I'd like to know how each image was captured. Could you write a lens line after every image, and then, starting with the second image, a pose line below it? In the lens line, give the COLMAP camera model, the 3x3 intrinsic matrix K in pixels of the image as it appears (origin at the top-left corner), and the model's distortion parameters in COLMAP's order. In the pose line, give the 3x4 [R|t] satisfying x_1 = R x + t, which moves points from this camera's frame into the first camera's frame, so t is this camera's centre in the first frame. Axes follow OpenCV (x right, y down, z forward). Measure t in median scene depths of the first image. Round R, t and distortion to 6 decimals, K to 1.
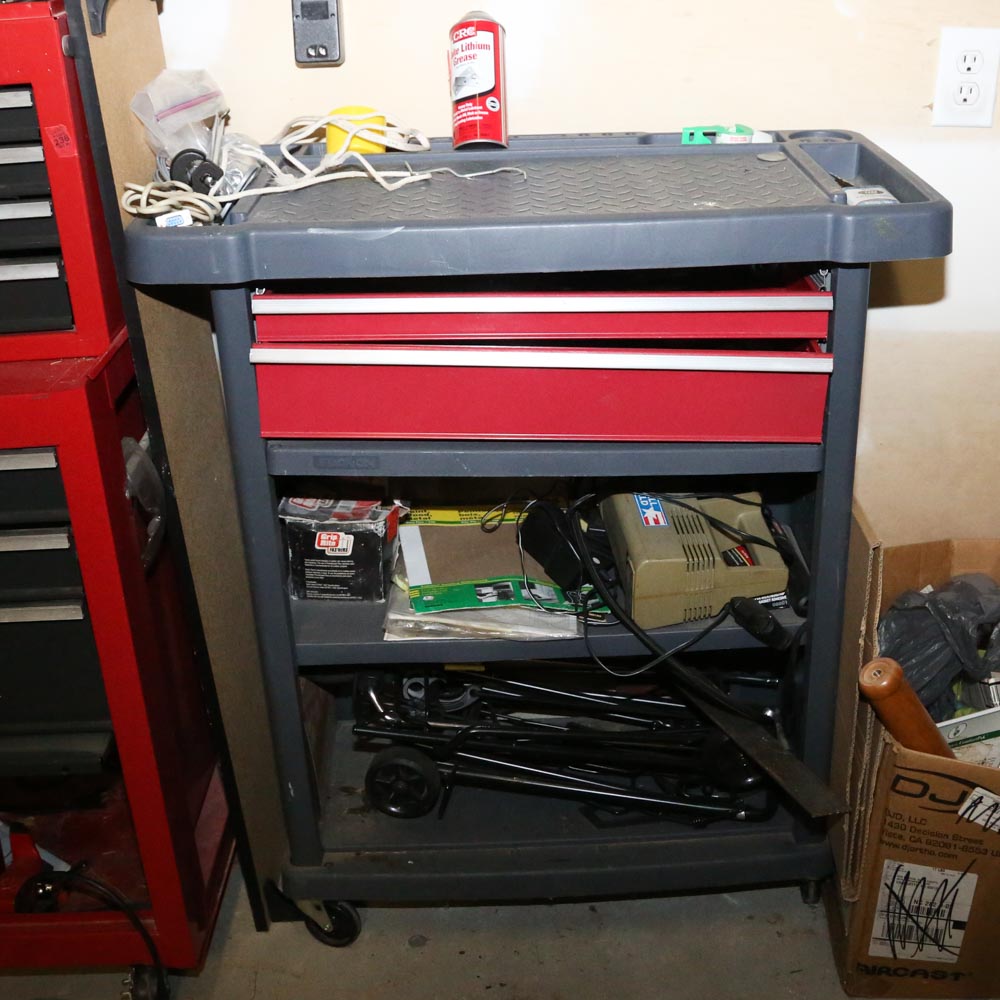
lens RADIAL K [[1321.1, 0, 535.9], [0, 1321.1, 475.4], [0, 0, 1]] dist [-0.106985, 0.000000]
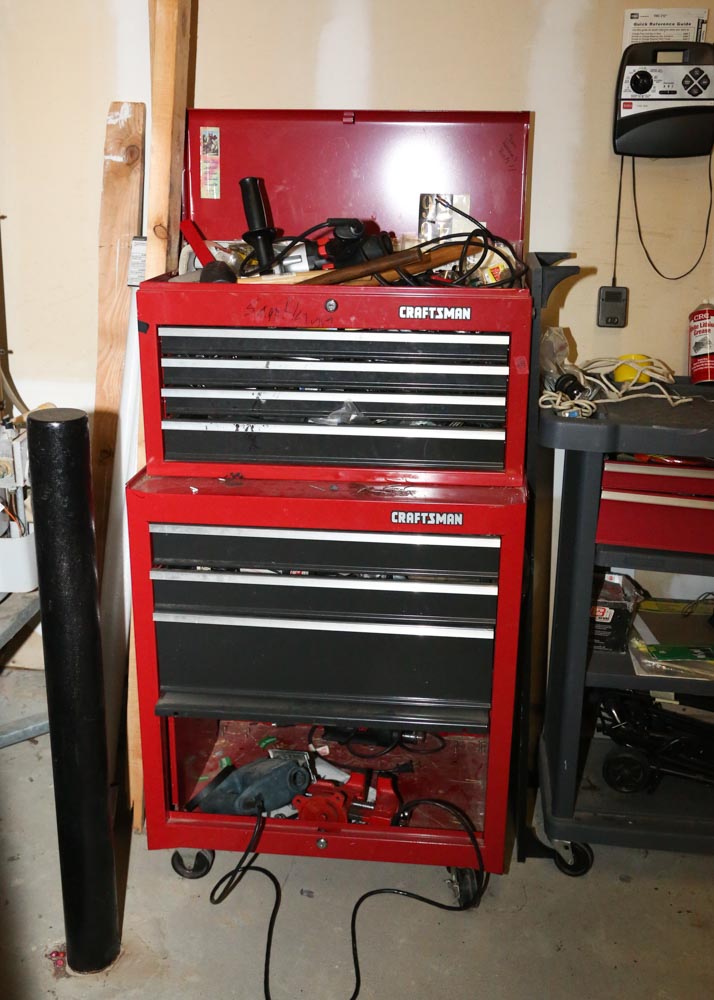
lens RADIAL K [[989.7, 0, 394.8], [0, 989.7, 471.8], [0, 0, 1]] dist [-0.021282, 0.000000]
pose [[0.991505, 0.081058, -0.101726, -0.308832], [-0.094167, 0.986834, -0.131499, 0.065537], [0.089728, 0.139961, 0.986083, -0.271188]]
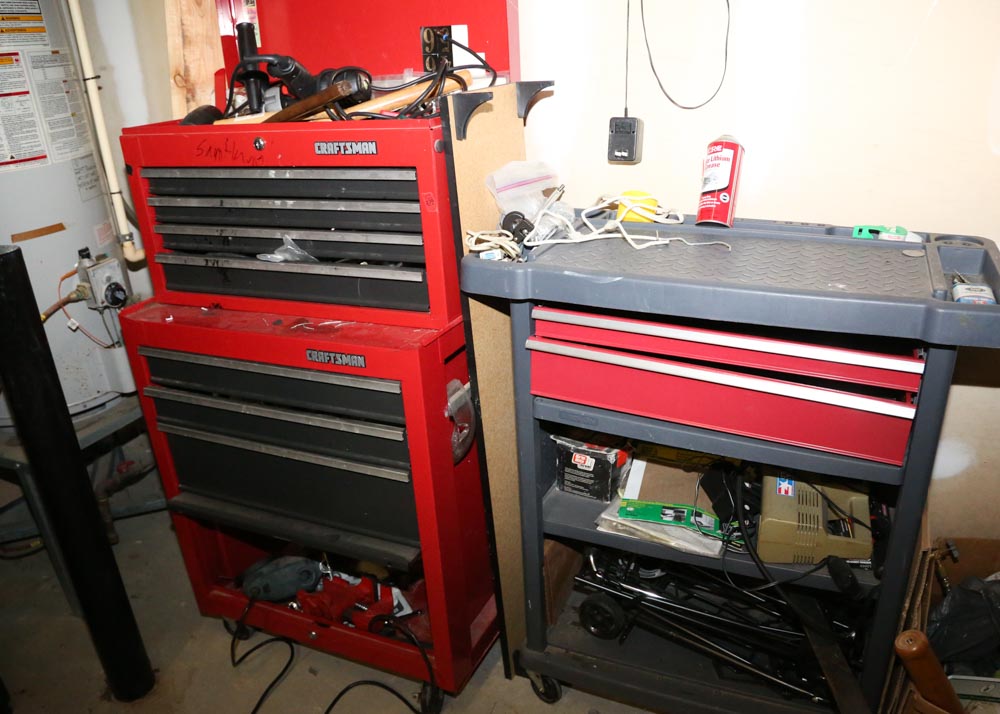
lens RADIAL K [[778.1, 0, 531.9], [0, 778.1, 383.2], [0, 0, 1]] dist [-0.111032, 0.044103]
pose [[0.911609, 0.166405, -0.375871, 0.134056], [-0.166098, 0.985541, 0.033475, -0.065884], [0.376007, 0.031915, 0.926067, 0.103855]]
